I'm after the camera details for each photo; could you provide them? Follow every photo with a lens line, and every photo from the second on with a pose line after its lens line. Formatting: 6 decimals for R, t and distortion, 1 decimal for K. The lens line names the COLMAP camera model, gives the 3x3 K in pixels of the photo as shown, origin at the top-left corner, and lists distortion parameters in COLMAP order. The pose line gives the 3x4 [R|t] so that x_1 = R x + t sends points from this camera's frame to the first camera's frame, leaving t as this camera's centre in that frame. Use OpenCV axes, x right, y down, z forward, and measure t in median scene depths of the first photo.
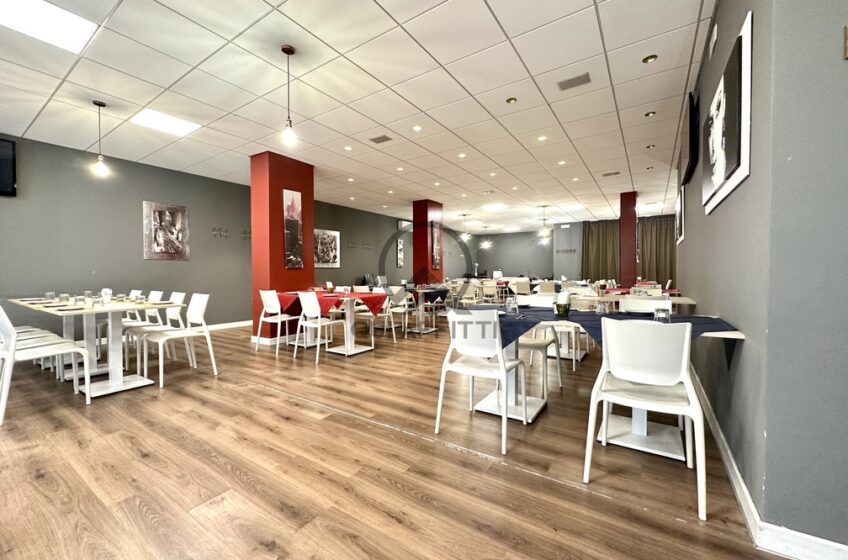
lens RADIAL K [[337.7, 0, 424.0], [0, 337.7, 280.0], [0, 0, 1]] dist [-0.023746, -0.000034]
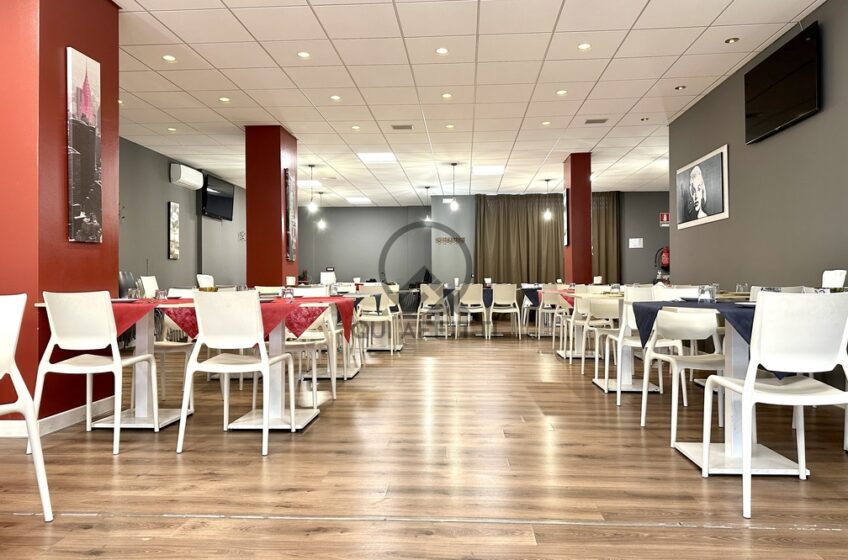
lens RADIAL K [[589.0, 0, 424.0], [0, 589.0, 280.0], [0, 0, 1]] dist [0.082816, -0.122512]
pose [[0.866525, 0.004118, 0.499116, -0.393329], [0.008581, 0.999695, -0.023146, 0.031140], [-0.499059, 0.024340, 0.866226, 0.163165]]
